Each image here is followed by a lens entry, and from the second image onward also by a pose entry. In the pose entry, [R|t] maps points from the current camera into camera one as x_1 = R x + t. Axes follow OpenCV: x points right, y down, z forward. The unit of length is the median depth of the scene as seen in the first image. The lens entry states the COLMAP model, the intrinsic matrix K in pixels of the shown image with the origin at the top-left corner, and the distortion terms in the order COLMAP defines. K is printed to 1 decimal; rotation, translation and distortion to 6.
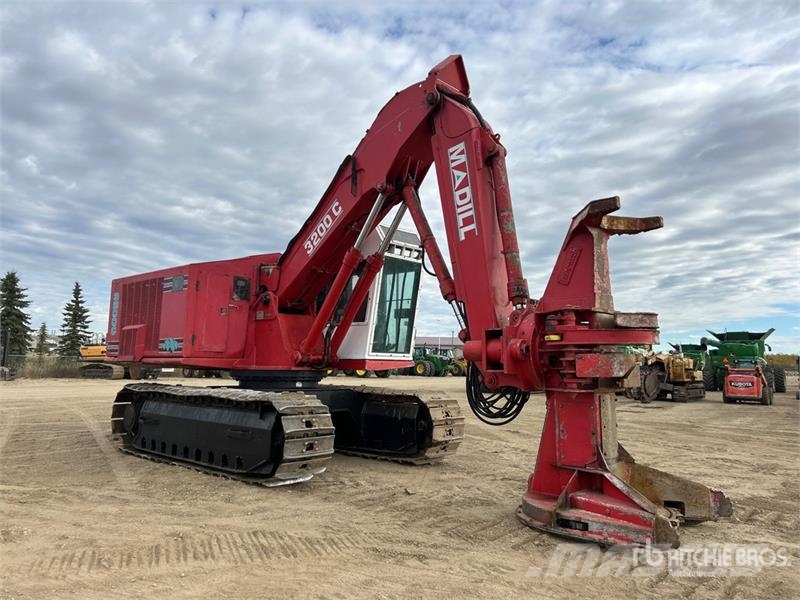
lens RADIAL K [[597.8, 0, 394.2], [0, 597.8, 291.5], [0, 0, 1]] dist [0.075673, -0.083403]
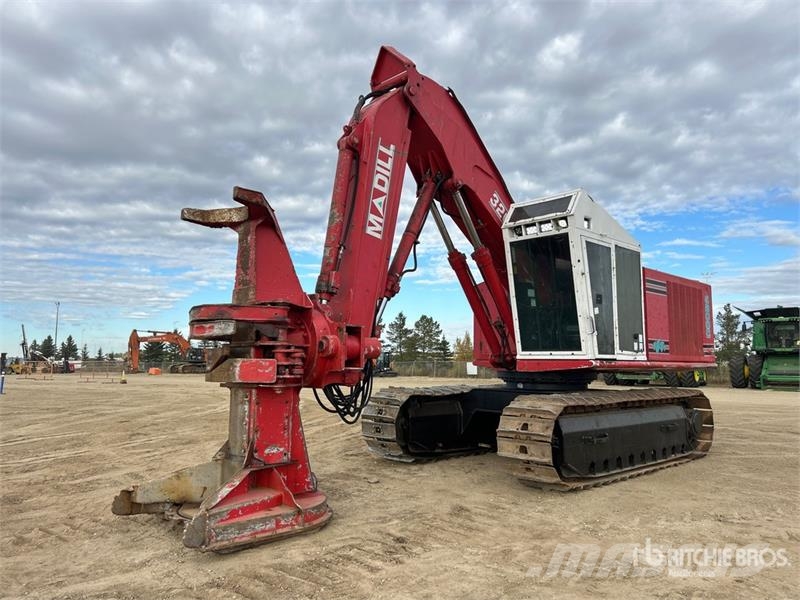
lens RADIAL K [[597.8, 0, 396.4], [0, 597.8, 298.9], [0, 0, 1]] dist [0.075673, -0.083403]
pose [[-0.037430, -0.124029, -0.991572, 1.080642], [0.117943, 0.984784, -0.127632, 0.146138], [0.992315, -0.121726, -0.022232, 1.050555]]
